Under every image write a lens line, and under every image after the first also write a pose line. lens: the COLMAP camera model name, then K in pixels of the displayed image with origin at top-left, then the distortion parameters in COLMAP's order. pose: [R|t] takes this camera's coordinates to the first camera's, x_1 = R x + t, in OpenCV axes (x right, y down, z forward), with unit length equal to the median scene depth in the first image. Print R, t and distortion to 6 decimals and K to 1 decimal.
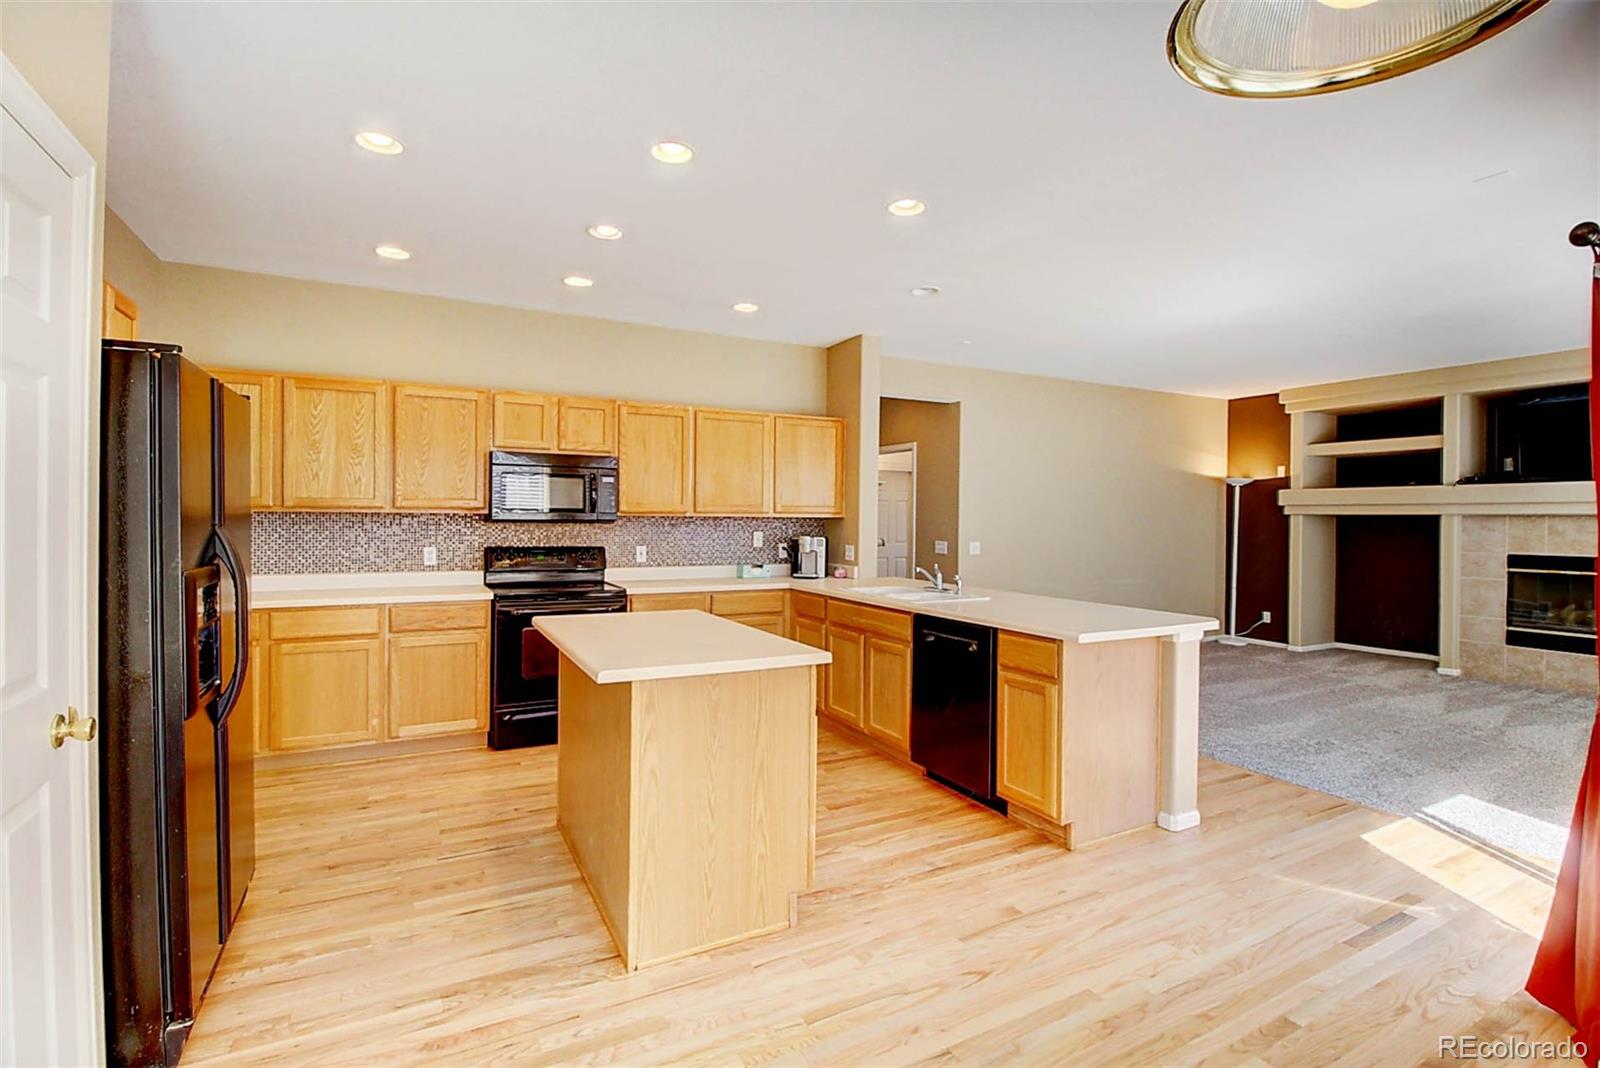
lens RADIAL K [[742.2, 0, 803.3], [0, 742.2, 521.1], [0, 0, 1]] dist [-0.001158, -0.012219]
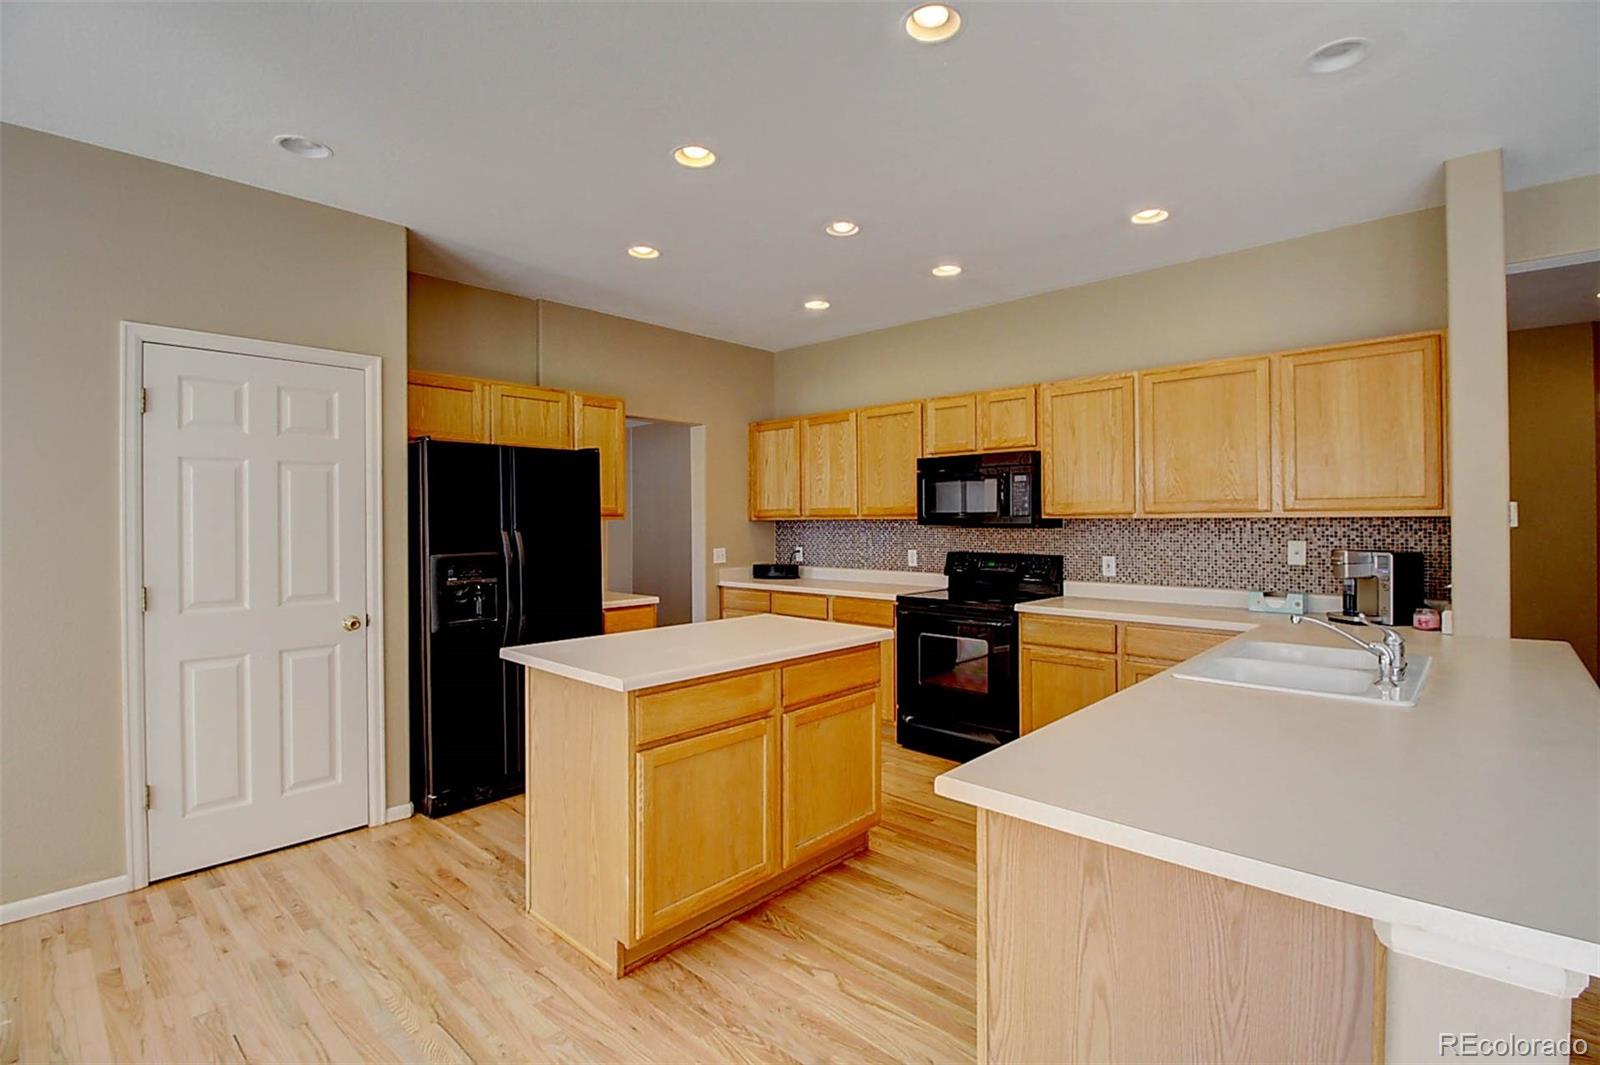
lens RADIAL K [[742.2, 0, 803.3], [0, 742.2, 519.6], [0, 0, 1]] dist [-0.001158, -0.012219]
pose [[0.329930, -0.010986, -0.943942, 0.466750], [0.004367, 0.999939, -0.010112, 0.000918], [0.943995, -0.000786, 0.329958, 0.468901]]
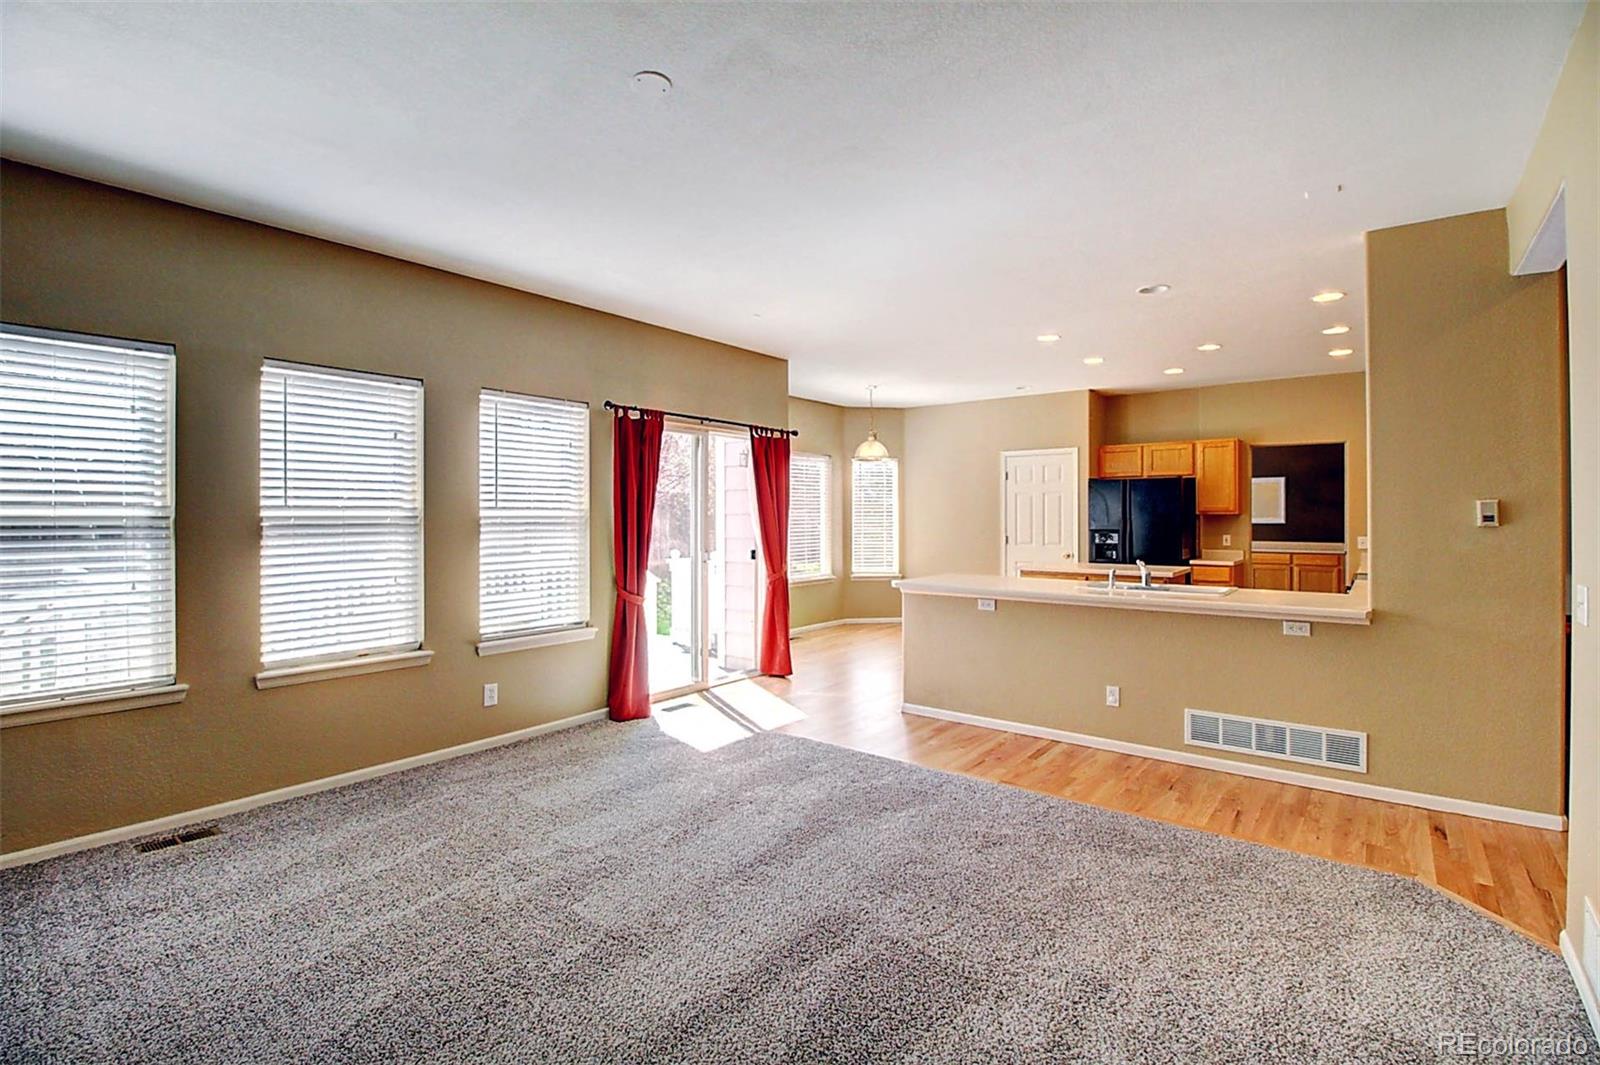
lens RADIAL K [[742.2, 0, 803.3], [0, 742.2, 519.6], [0, 0, 1]] dist [-0.001158, -0.012219]
pose [[-0.917104, -0.004832, -0.398618, 0.923929], [-0.006390, 0.999976, 0.002580, 0.004309], [0.398596, 0.004913, -0.917114, 1.622783]]
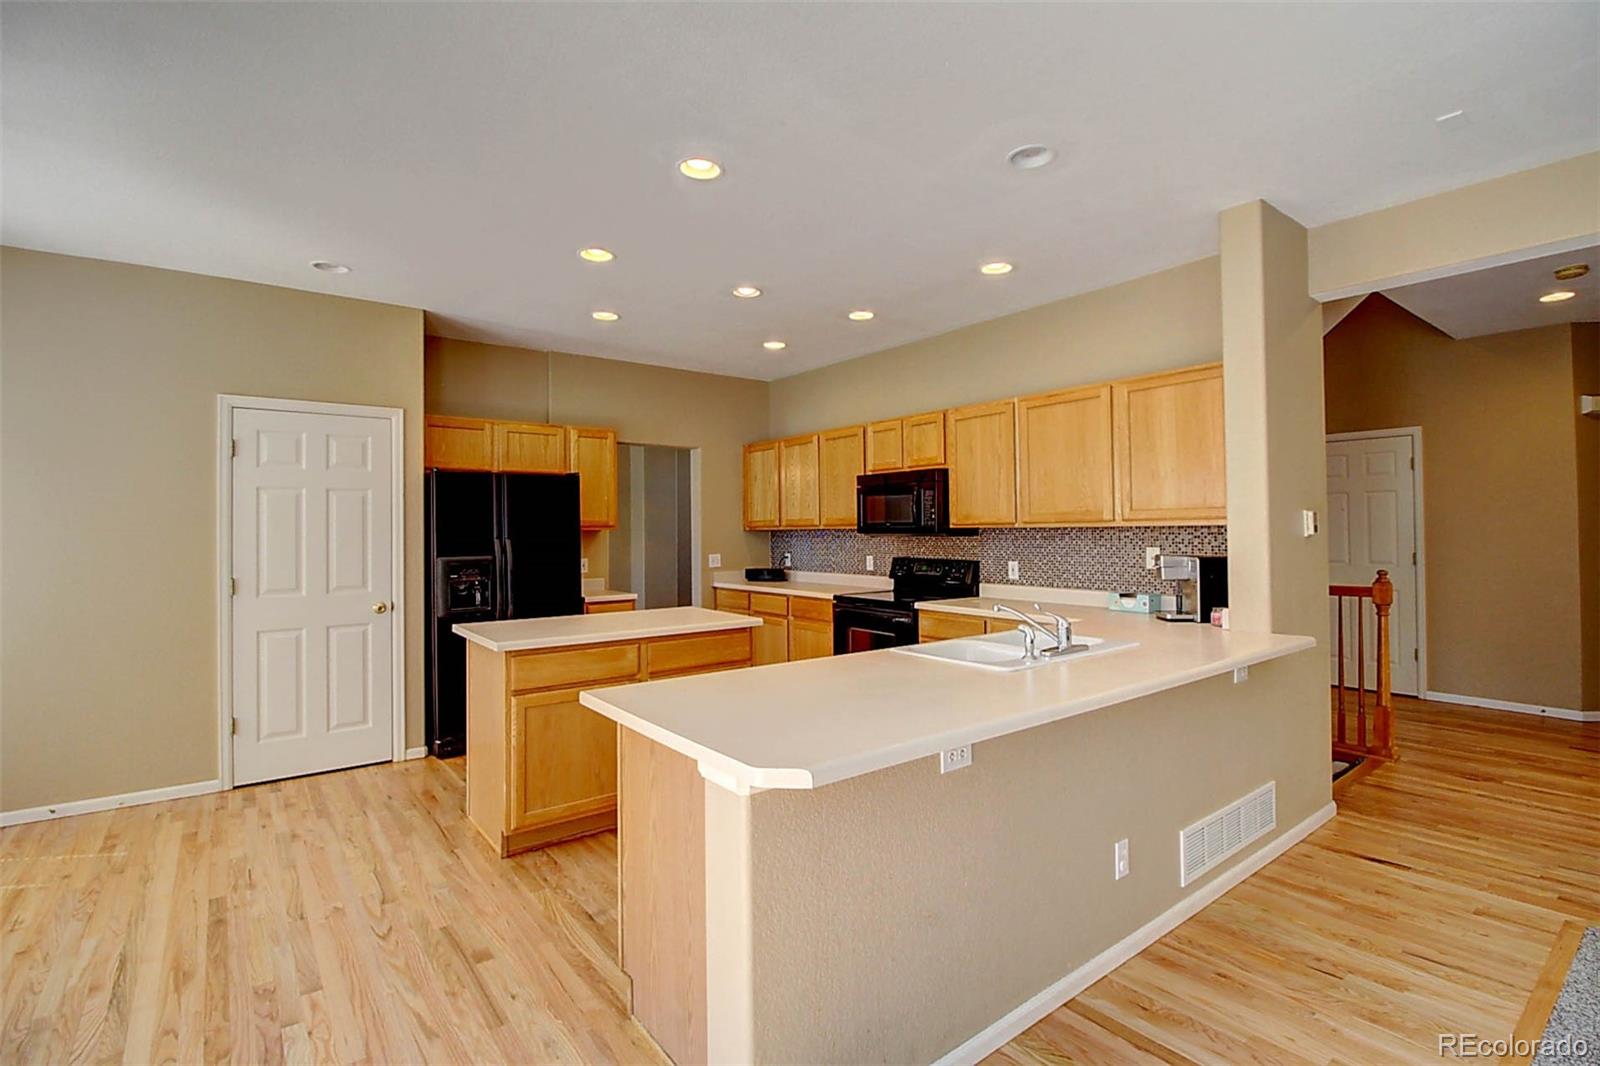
lens RADIAL K [[742.2, 0, 803.3], [0, 742.2, 520.1], [0, 0, 1]] dist [-0.001158, -0.012219]
pose [[0.170286, -0.022924, -0.985128, 0.675417], [0.006357, 0.999734, -0.022165, 0.002515], [0.985374, -0.002488, 0.170386, 0.658800]]
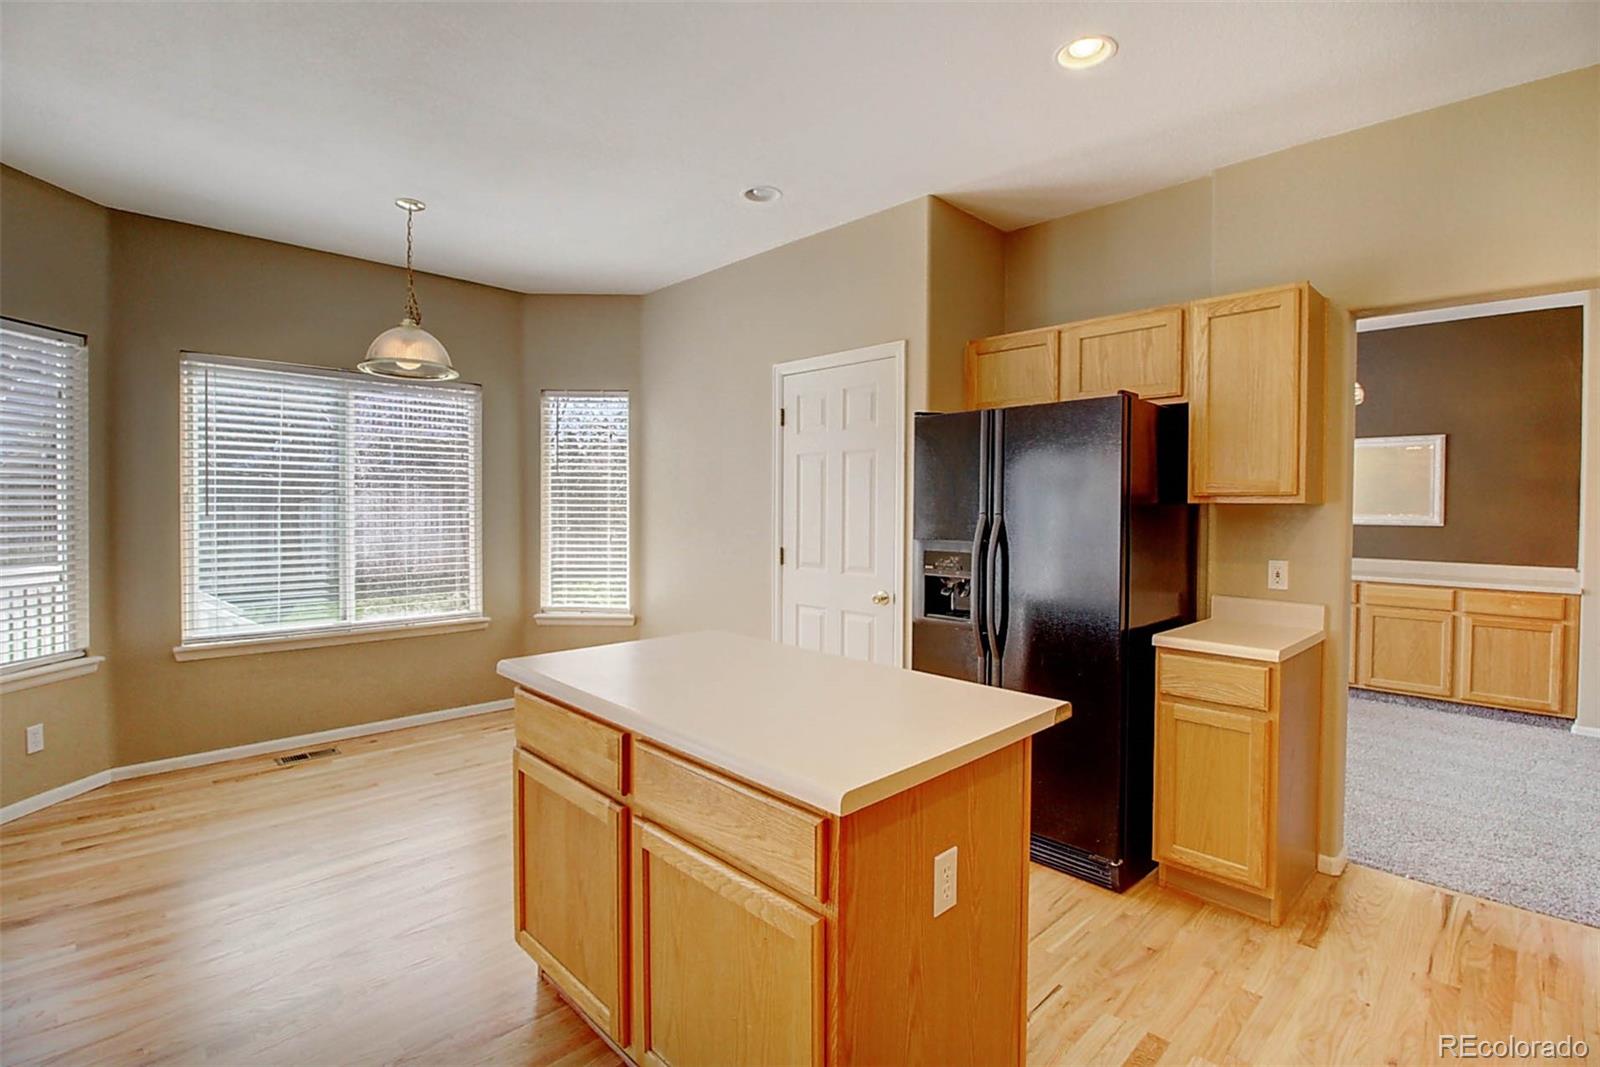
lens RADIAL K [[742.2, 0, 803.3], [0, 742.2, 520.6], [0, 0, 1]] dist [-0.001158, -0.012219]
pose [[-0.960770, -0.010464, -0.277148, -0.033869], [-0.016955, 0.999635, 0.021035, -0.002333], [0.276826, 0.024909, -0.960597, 0.974607]]
